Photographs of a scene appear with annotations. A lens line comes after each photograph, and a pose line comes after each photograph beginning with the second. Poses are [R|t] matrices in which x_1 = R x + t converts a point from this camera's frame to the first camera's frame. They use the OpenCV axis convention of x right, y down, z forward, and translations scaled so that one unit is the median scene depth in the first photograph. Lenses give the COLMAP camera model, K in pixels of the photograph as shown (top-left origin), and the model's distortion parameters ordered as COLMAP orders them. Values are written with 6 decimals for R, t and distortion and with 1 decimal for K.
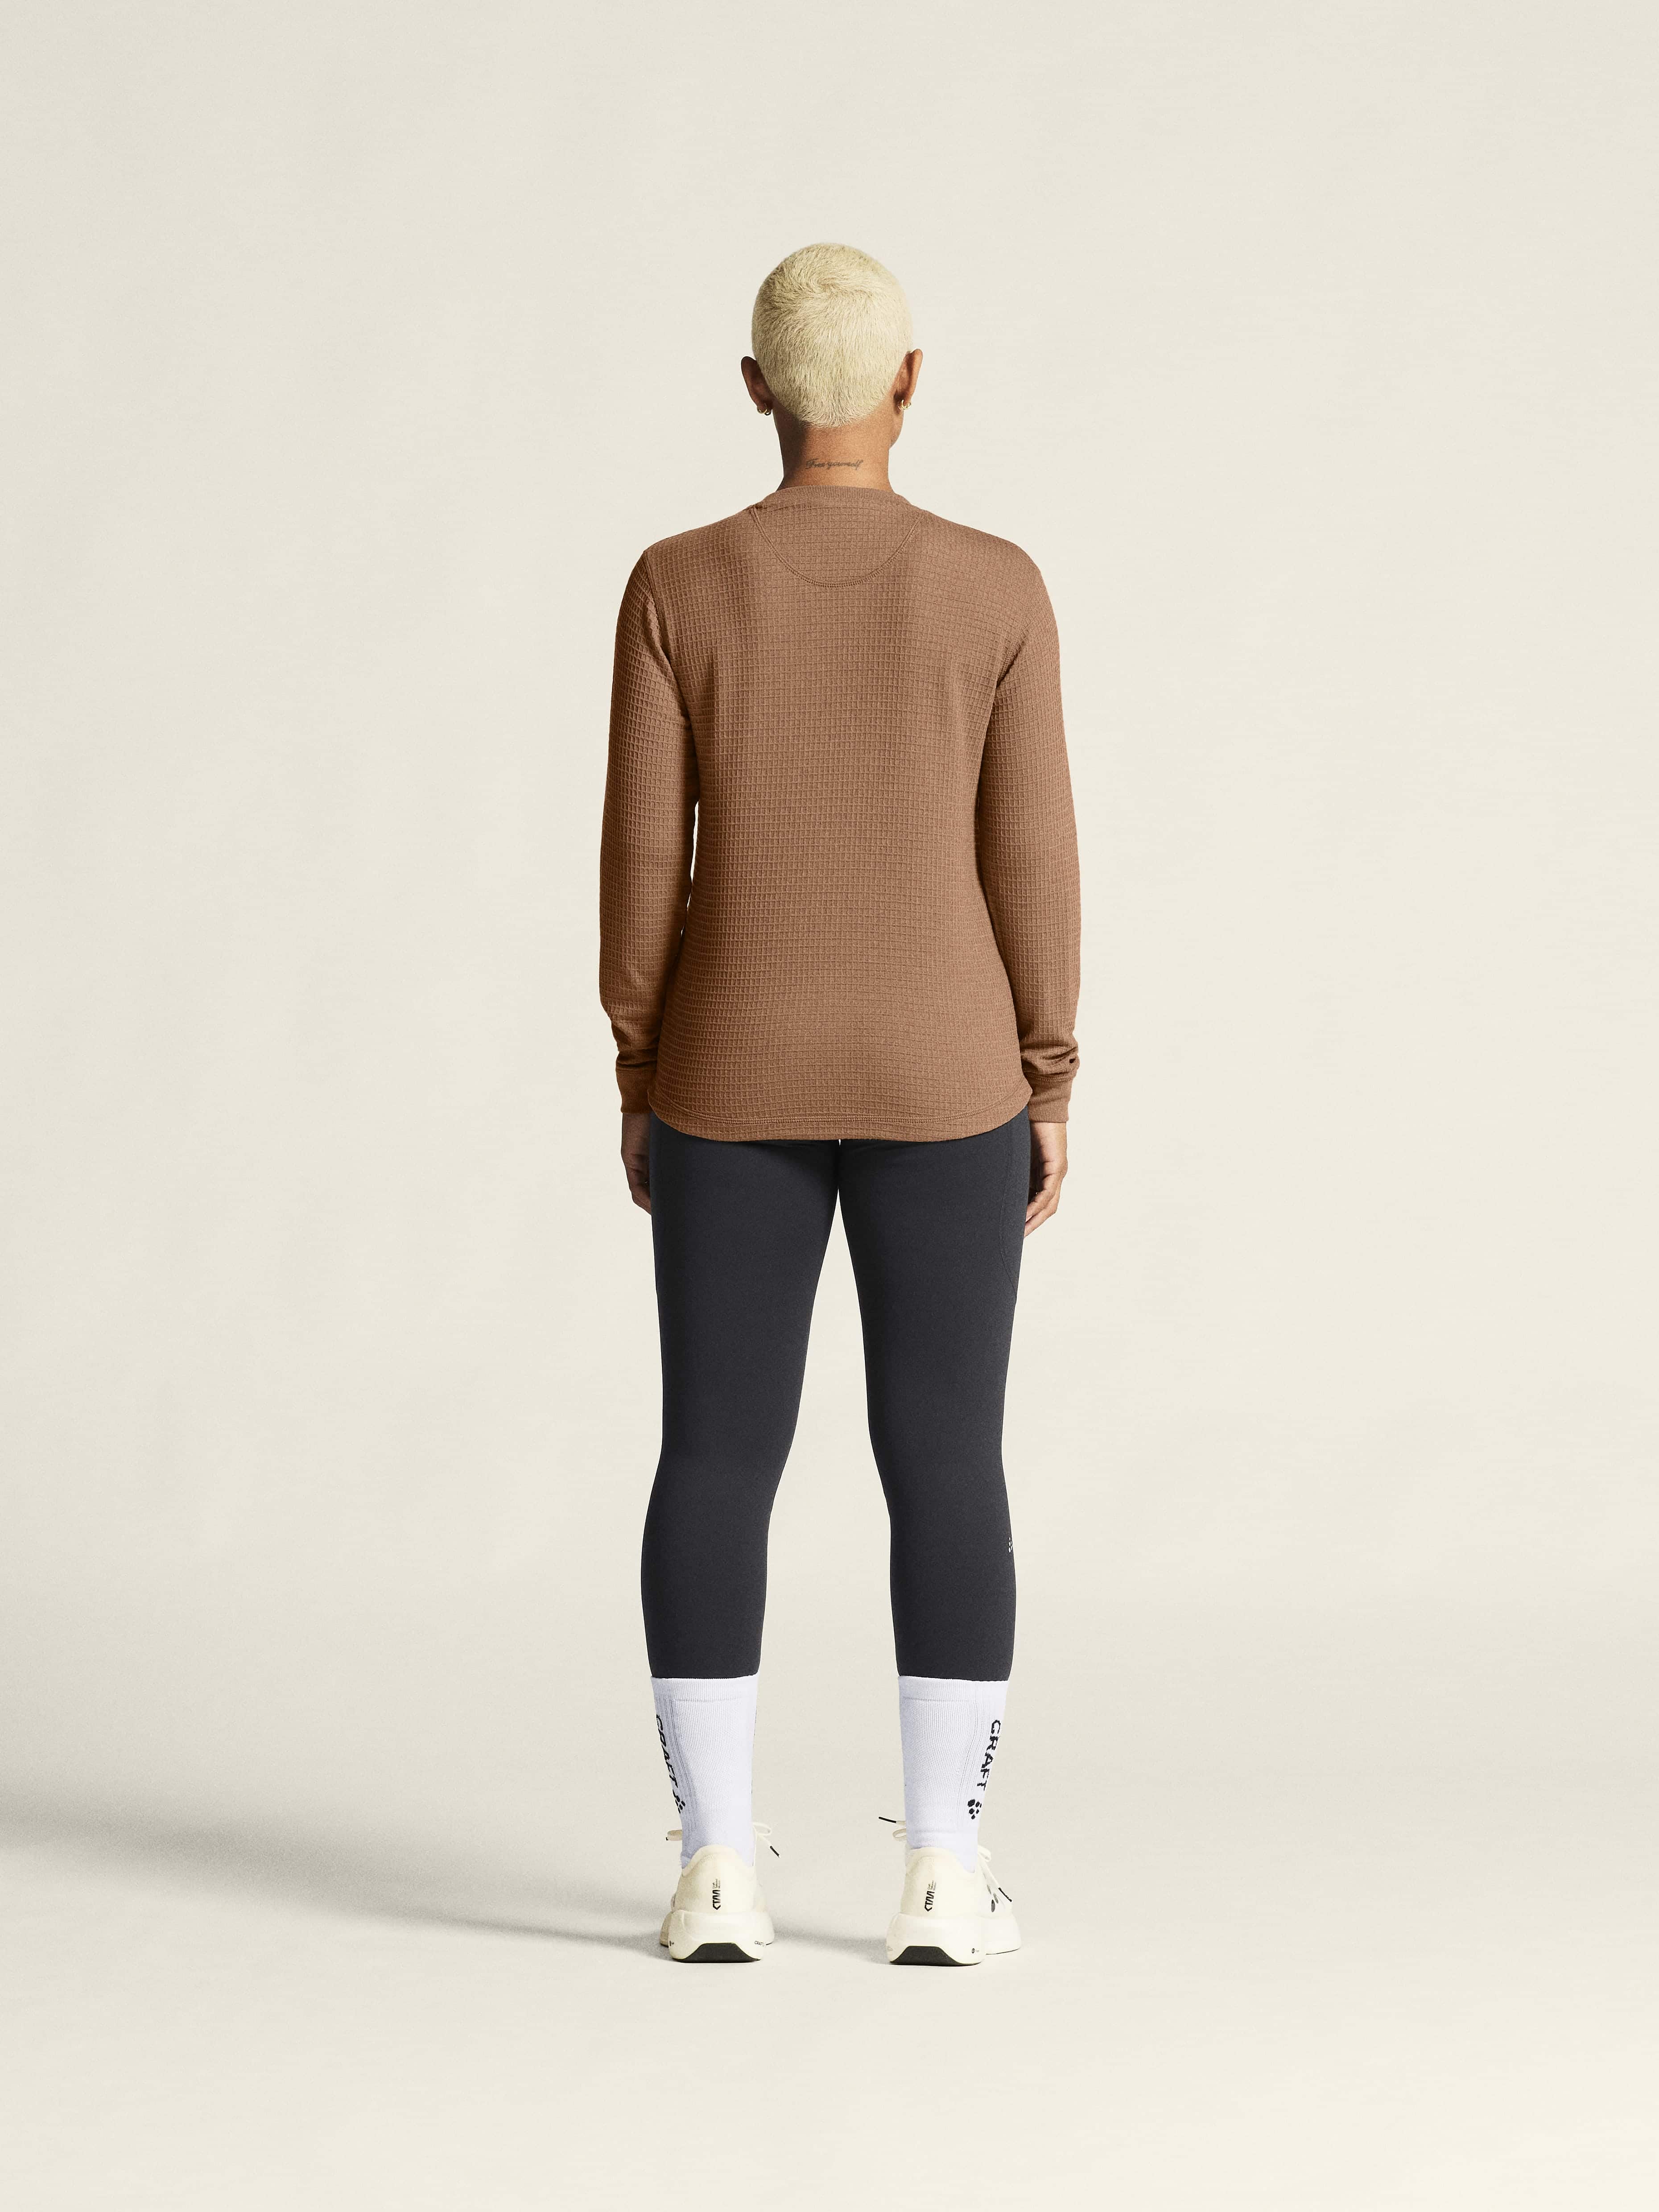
lens RADIAL K [[6382.2, 0, 829.5], [0, 6382.2, 1106.0], [0, 0, 1]] dist [0.547863, 0.620307]
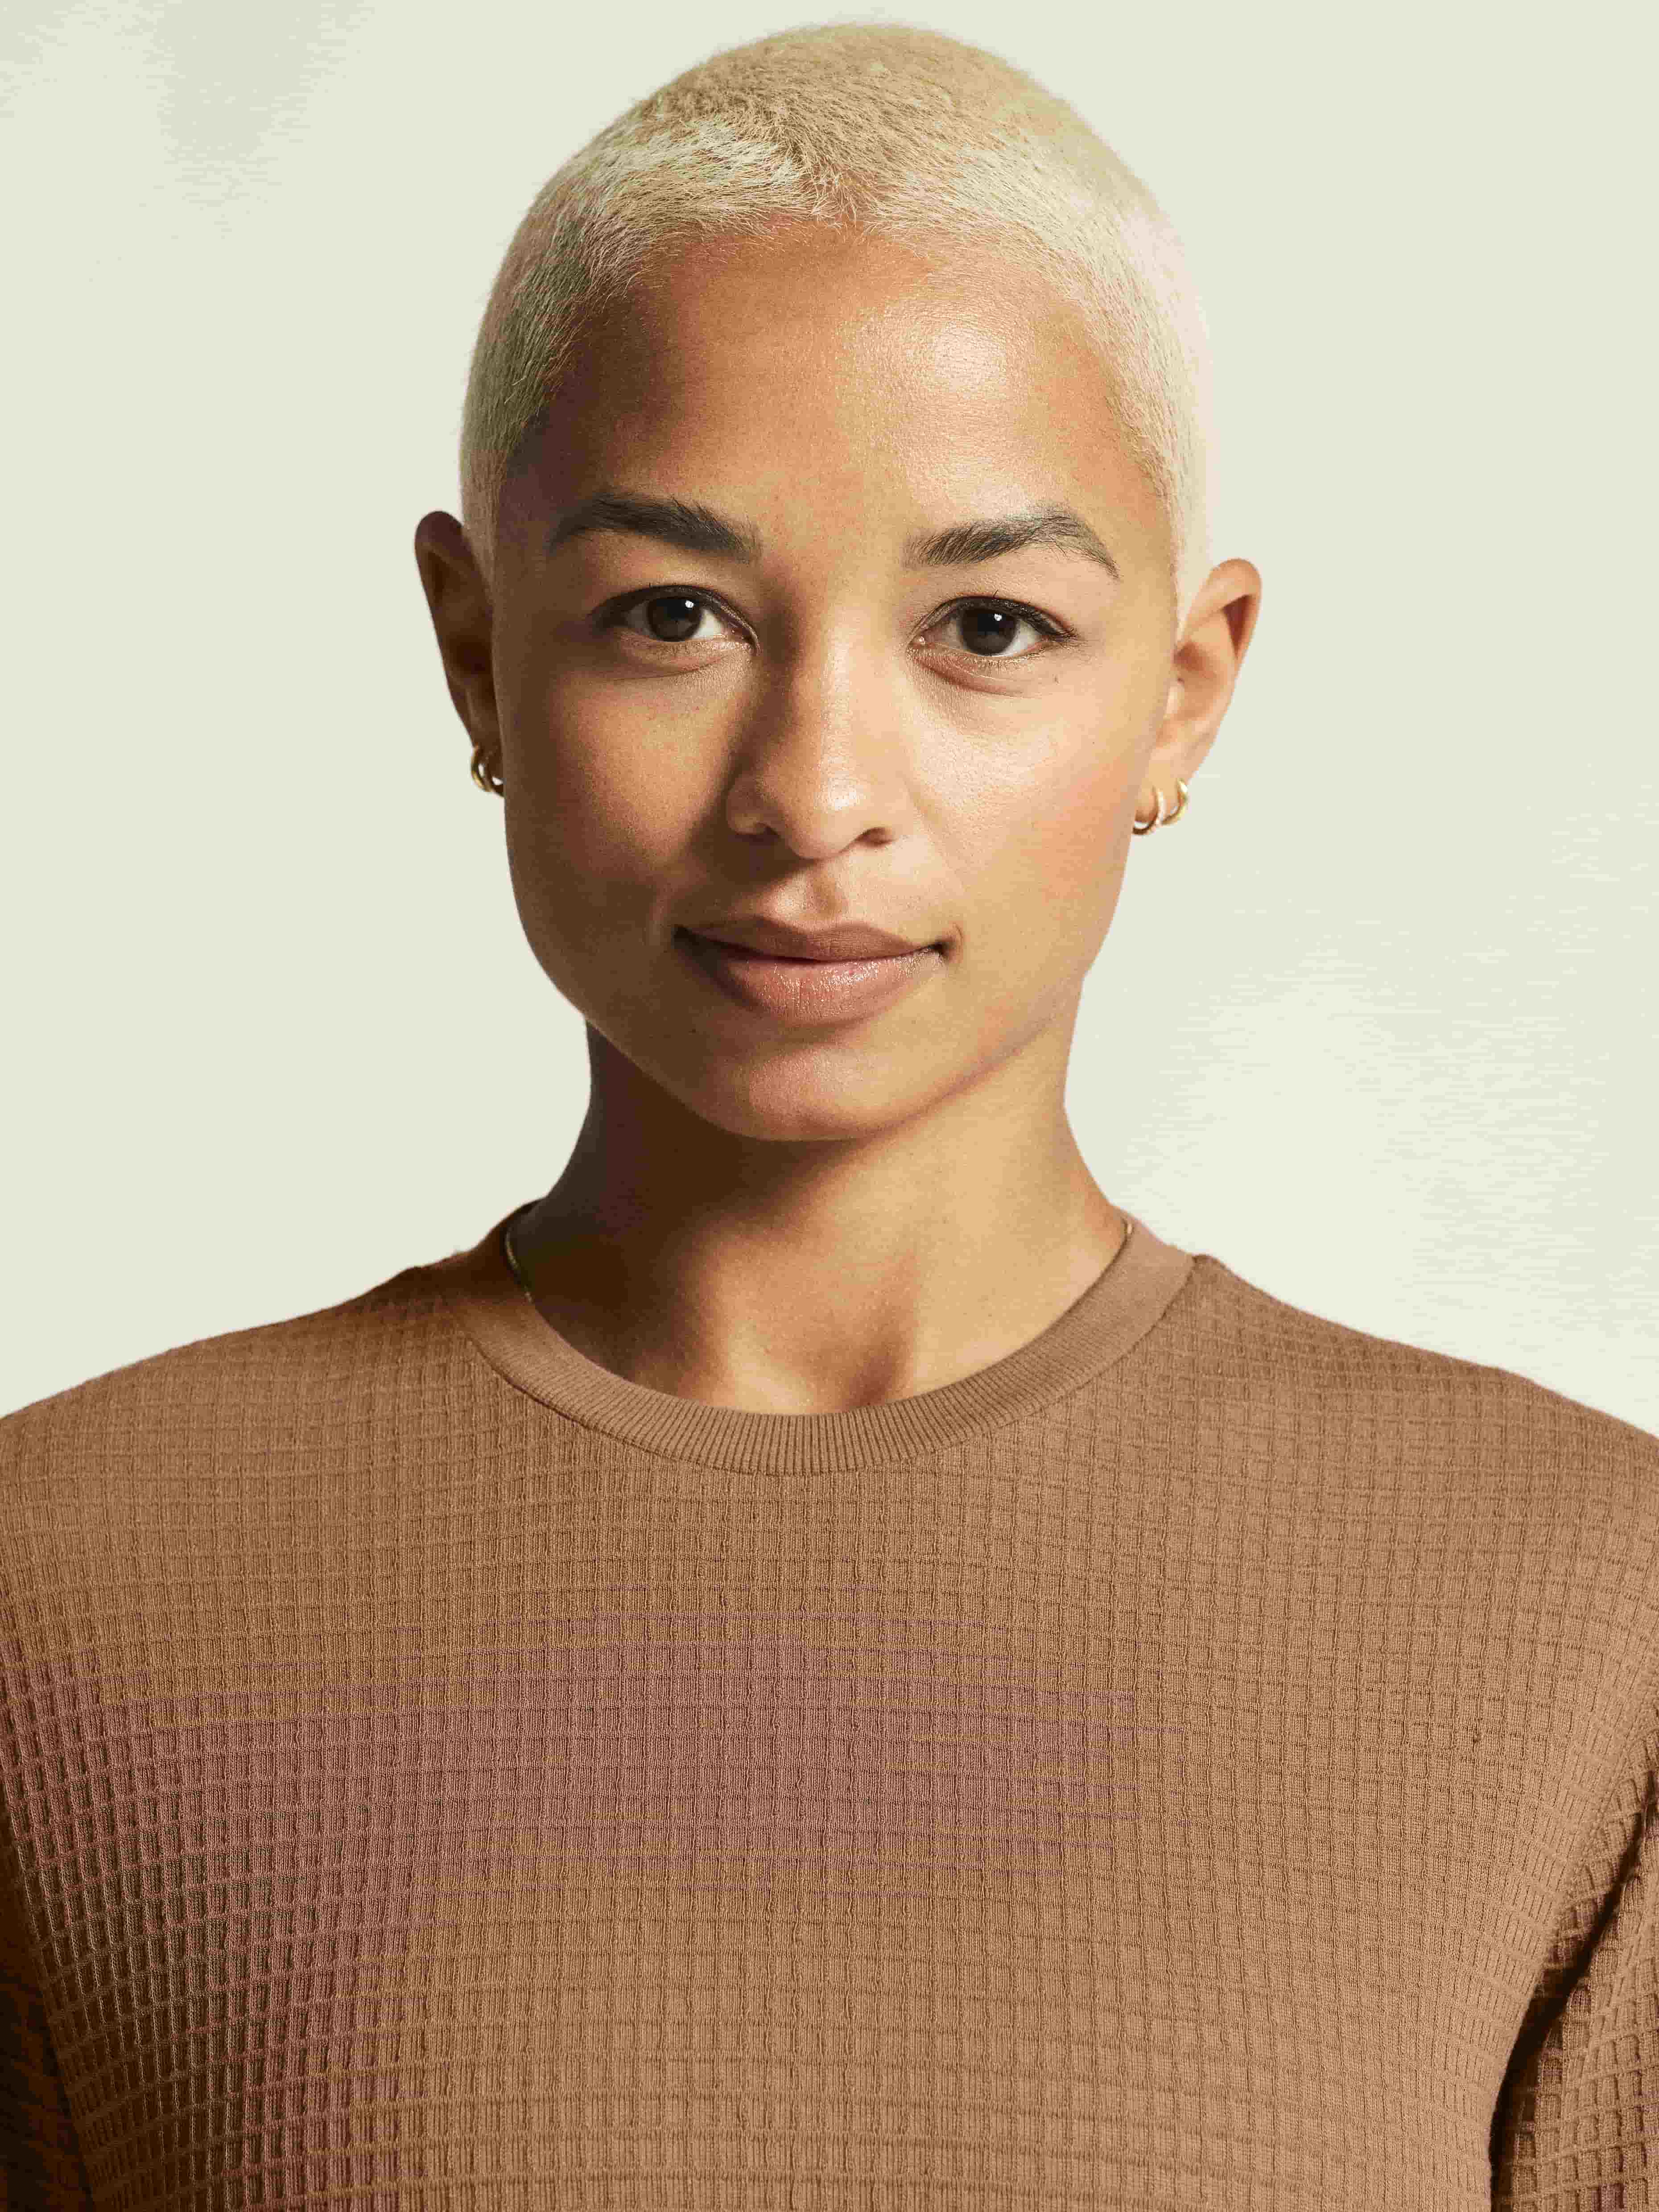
lens RADIAL K [[6382.2, 0, 829.5], [0, 6382.2, 1106.0], [0, 0, 1]] dist [0.547863, 0.620307]
pose [[0.999646, 0.006857, 0.025716, -0.004075], [-0.007447, 0.999710, 0.022913, -0.101926], [-0.025552, -0.023096, 0.999407, 0.770429]]
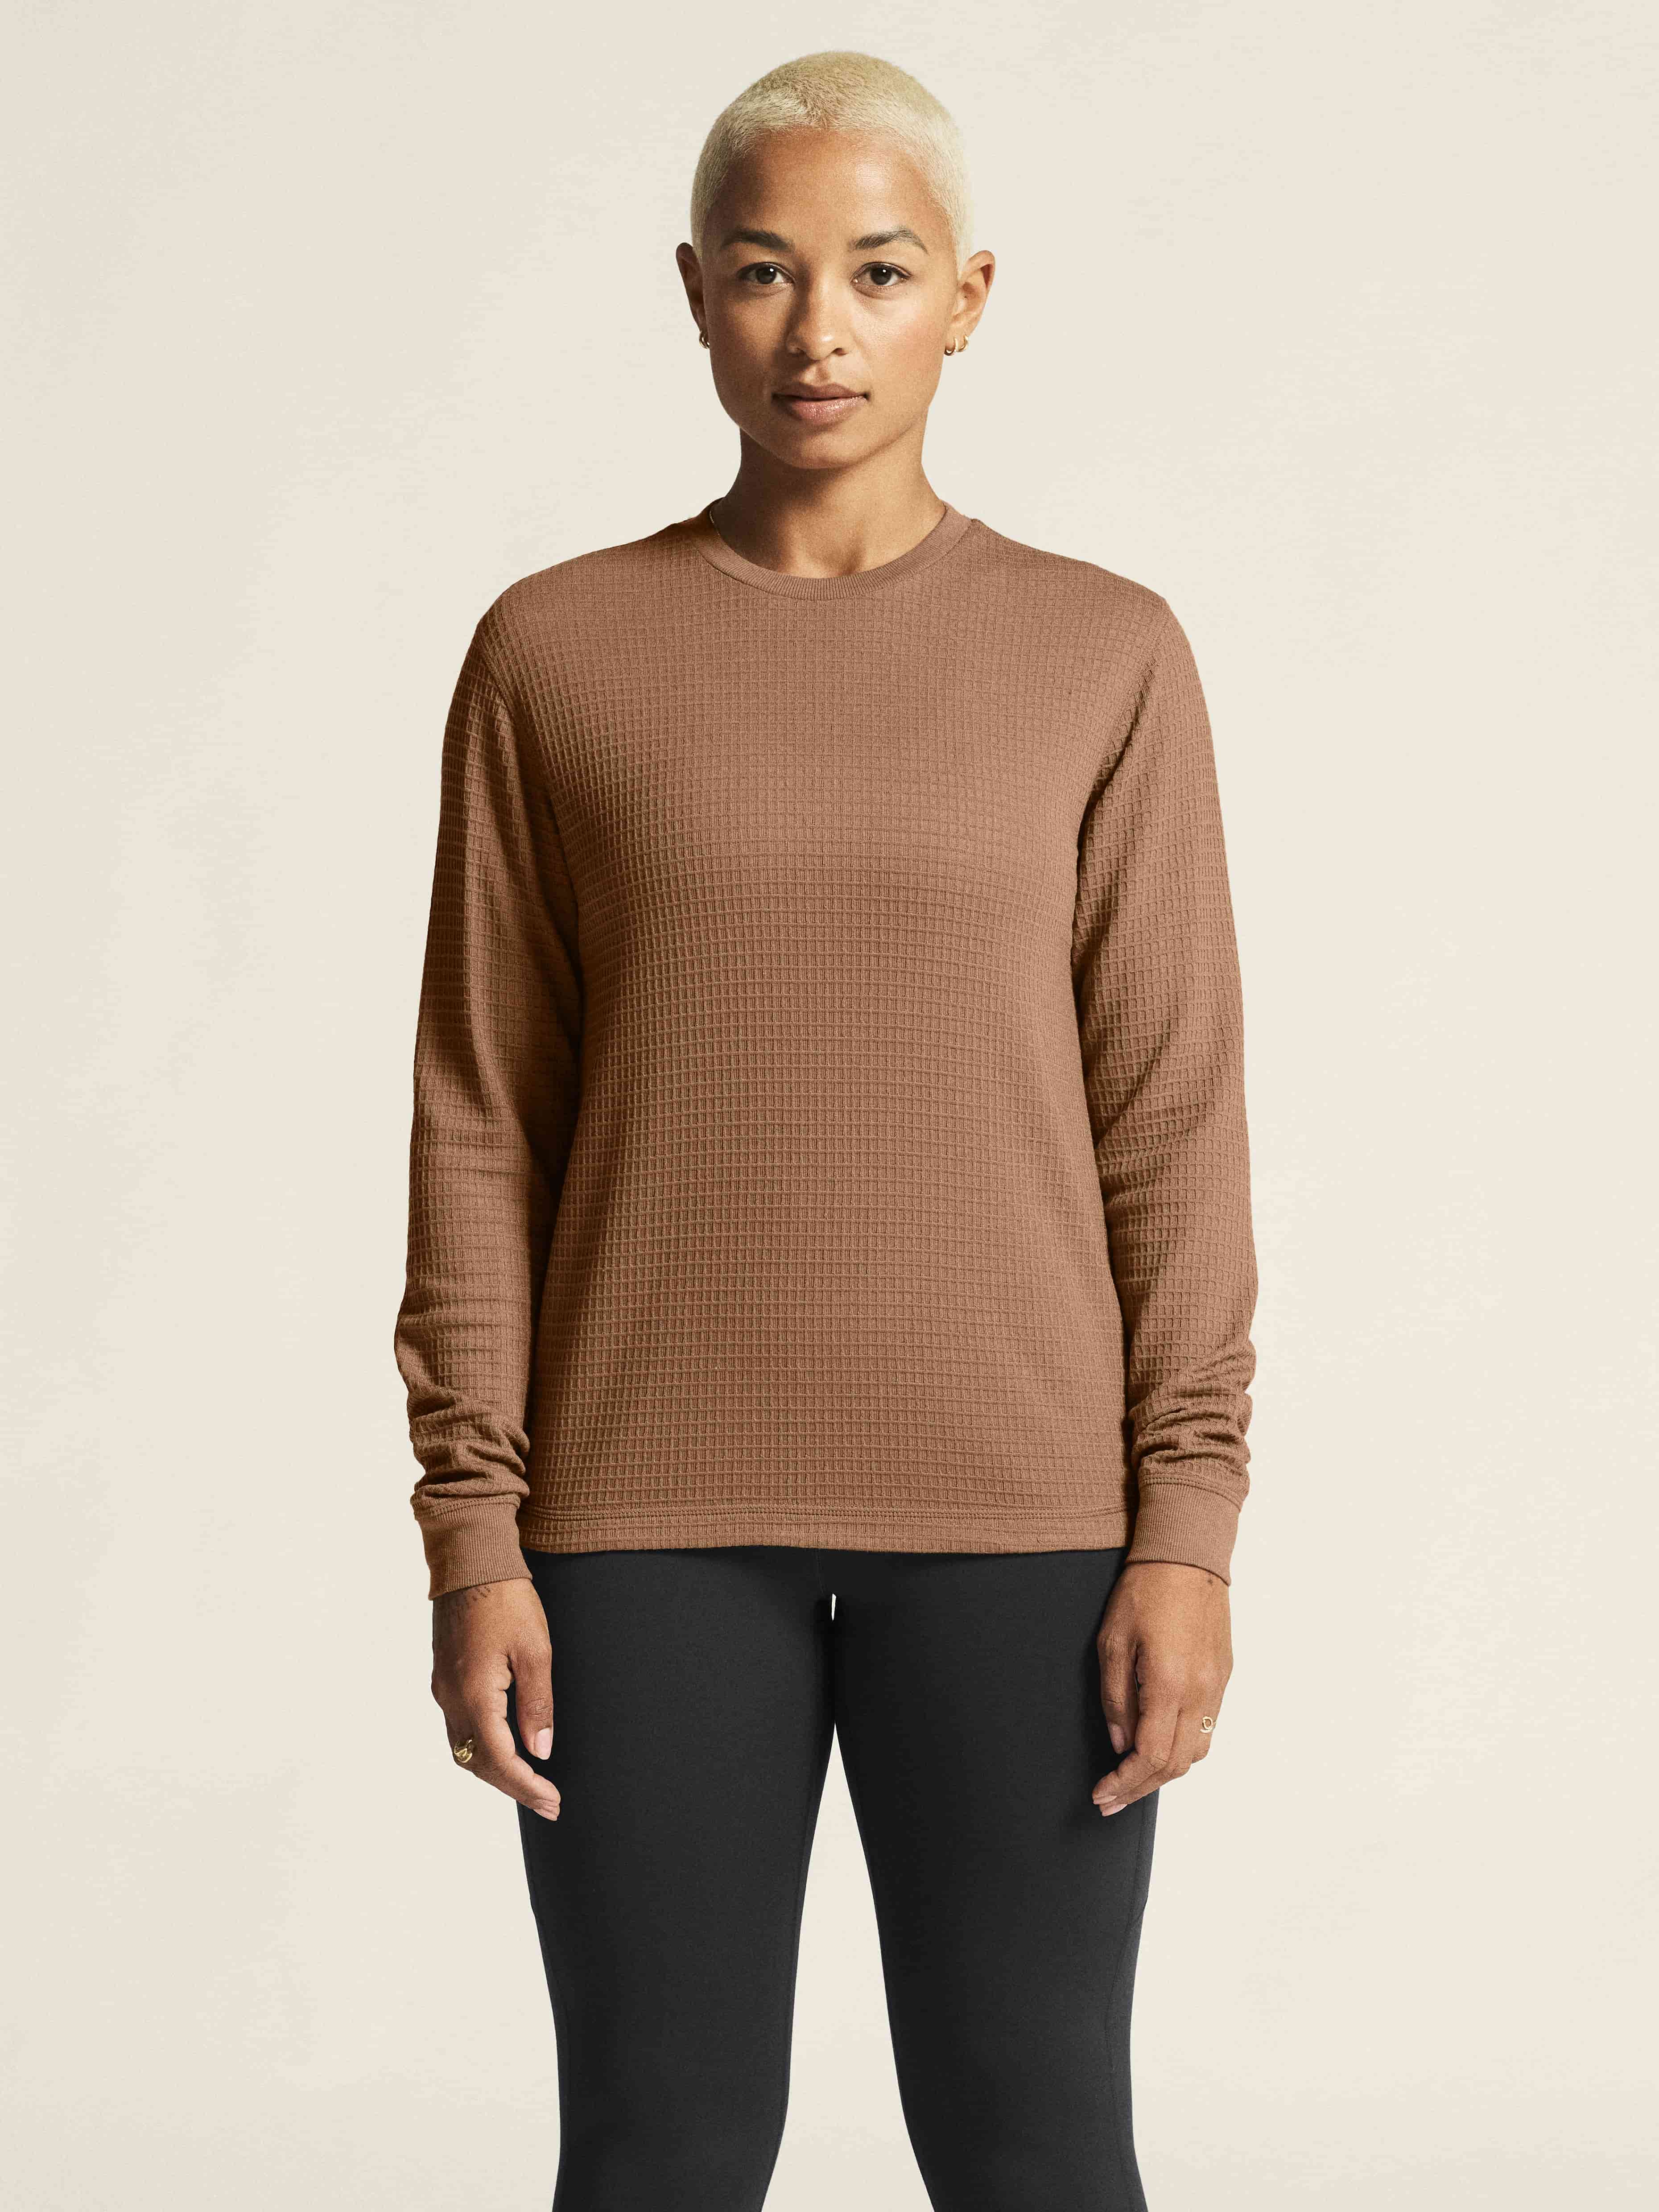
lens RADIAL K [[6382.2, 0, 829.5], [0, 6382.2, 1106.0], [0, 0, 1]] dist [0.547863, 0.620307]
pose [[0.999850, -0.005684, -0.016354, 0.010289], [0.006534, 0.998605, 0.052398, -0.069592], [0.016034, -0.052497, 0.998492, 0.409981]]
